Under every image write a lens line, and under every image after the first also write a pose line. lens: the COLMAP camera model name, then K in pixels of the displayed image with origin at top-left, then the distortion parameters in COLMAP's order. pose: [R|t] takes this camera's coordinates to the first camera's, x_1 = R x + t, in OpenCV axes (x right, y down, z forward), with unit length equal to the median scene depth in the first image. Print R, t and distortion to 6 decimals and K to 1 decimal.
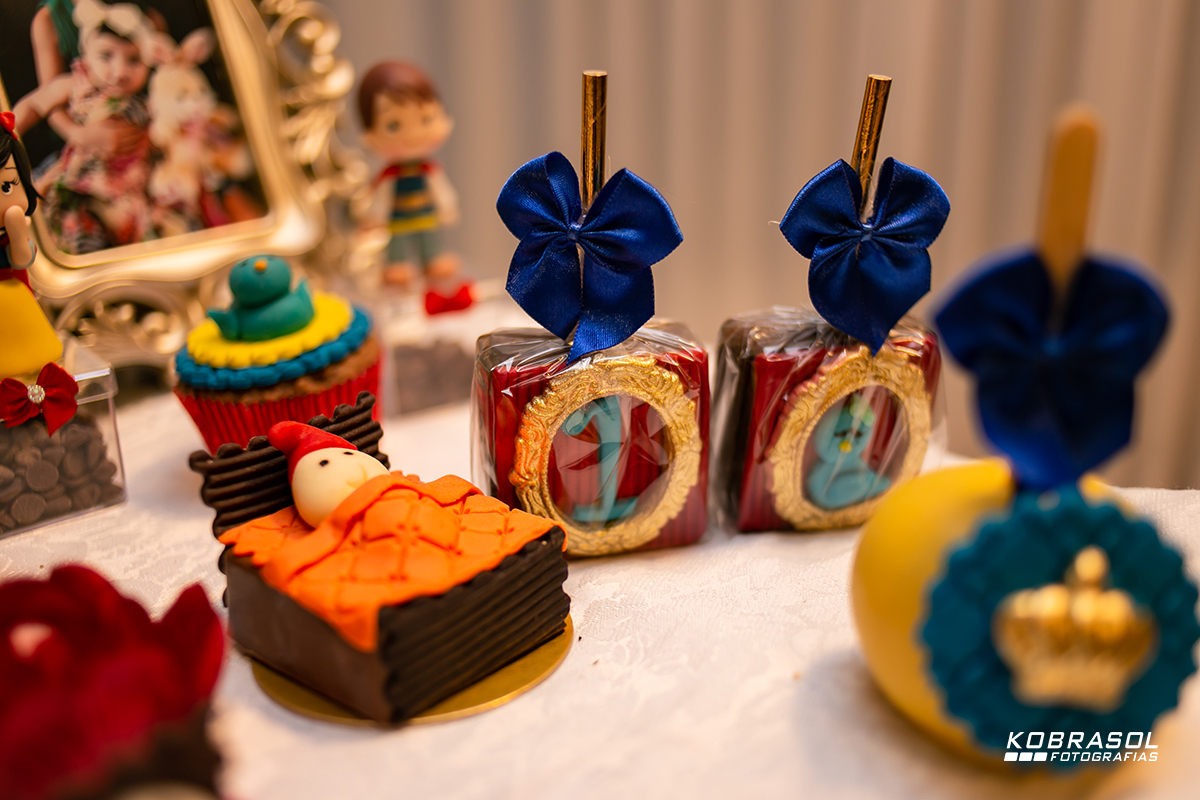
lens RADIAL K [[1261.7, 0, 546.7], [0, 1261.7, 399.3], [0, 0, 1]] dist [-0.063871, 0.001044]
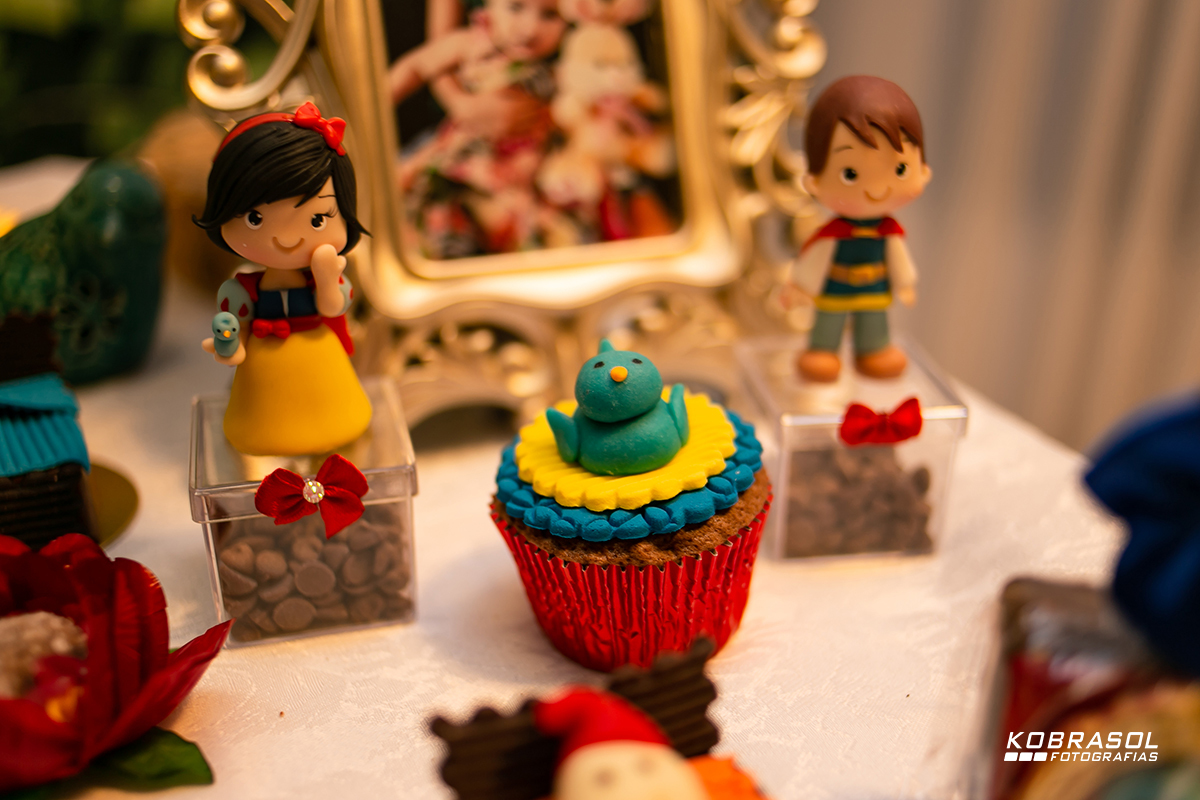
lens RADIAL K [[1261.7, 0, 546.7], [0, 1261.7, 399.3], [0, 0, 1]] dist [-0.063871, 0.001044]
pose [[0.919722, 0.201486, -0.336920, -0.013254], [-0.160964, 0.976329, 0.144470, -0.154996], [0.358054, -0.078640, 0.930383, 0.245738]]
